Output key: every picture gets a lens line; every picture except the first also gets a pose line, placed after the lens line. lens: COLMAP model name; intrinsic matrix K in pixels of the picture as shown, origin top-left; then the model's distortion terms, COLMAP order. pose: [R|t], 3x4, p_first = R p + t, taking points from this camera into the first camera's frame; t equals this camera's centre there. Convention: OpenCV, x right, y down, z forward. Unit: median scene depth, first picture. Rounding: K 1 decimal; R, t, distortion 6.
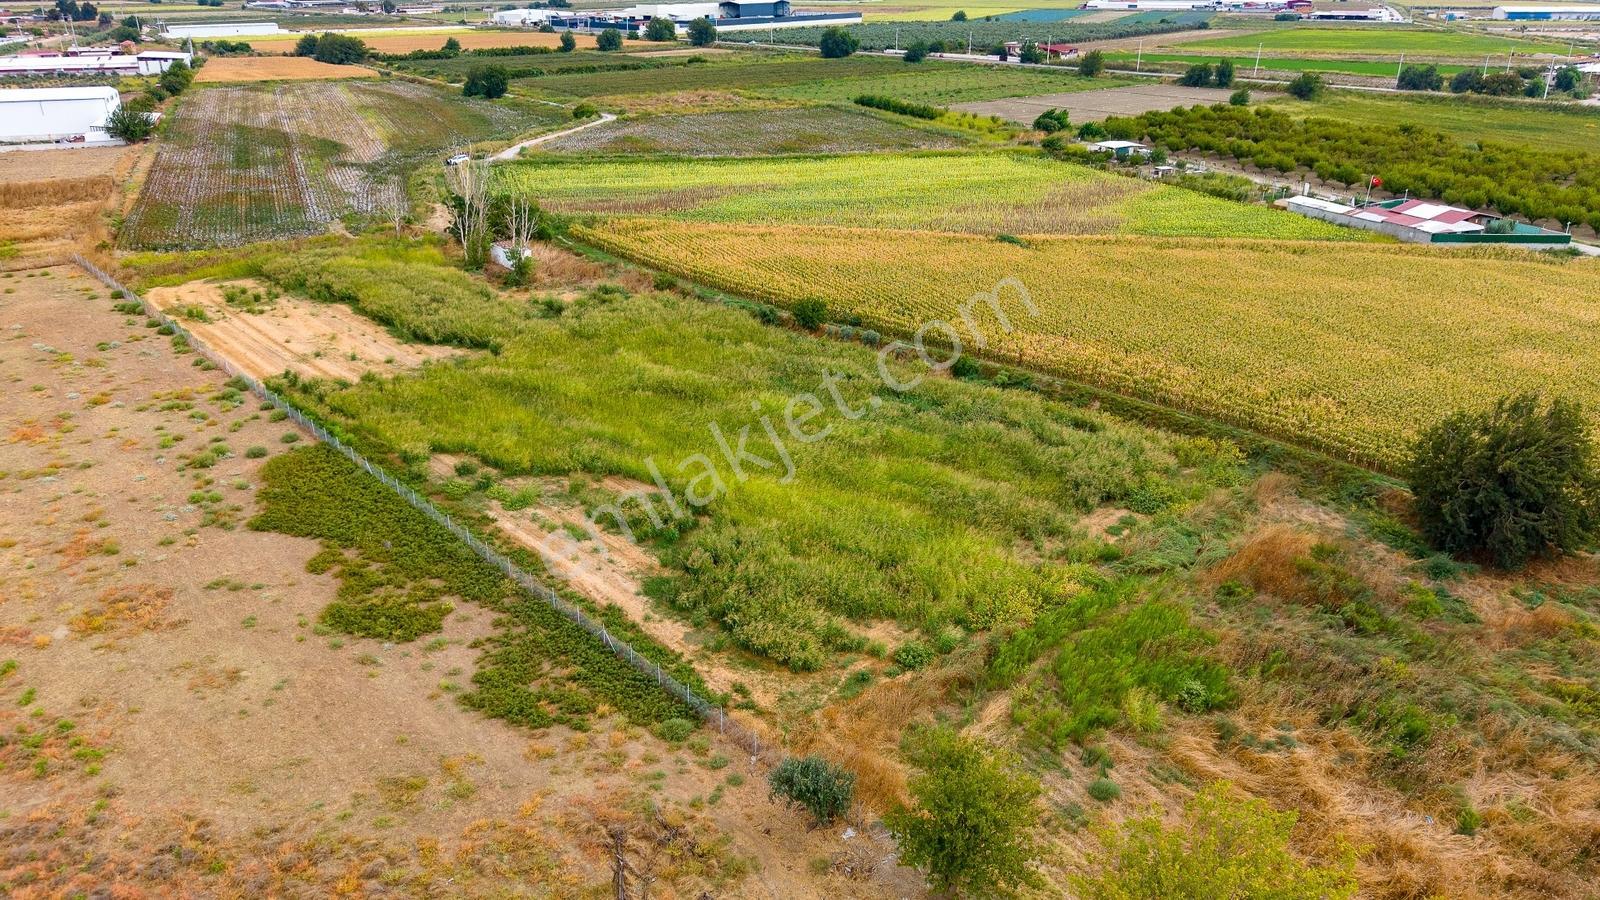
lens RADIAL K [[1123.4, 0, 803.7], [0, 1123.4, 455.1], [0, 0, 1]] dist [0.011789, -0.008344]
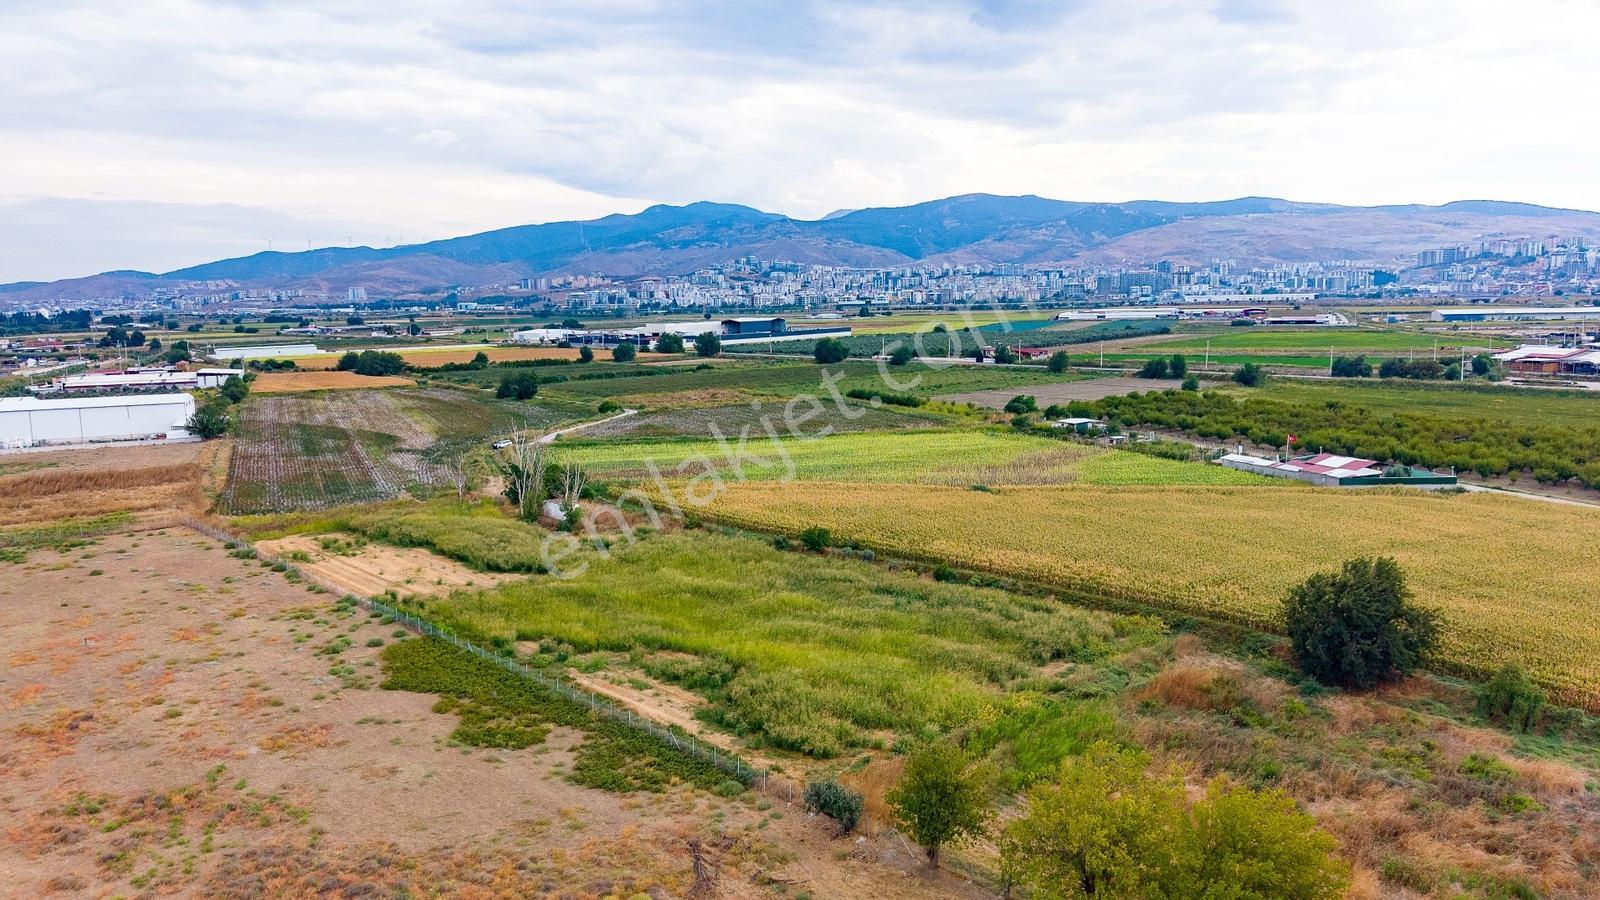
lens RADIAL K [[1133.0, 0, 803.1], [0, 1133.0, 433.6], [0, 0, 1]] dist [0.046144, -0.065335]
pose [[0.999805, -0.019312, 0.004072, -0.010218], [0.019679, 0.959807, -0.279969, 0.092786], [0.001499, 0.279995, 0.960000, -0.182744]]
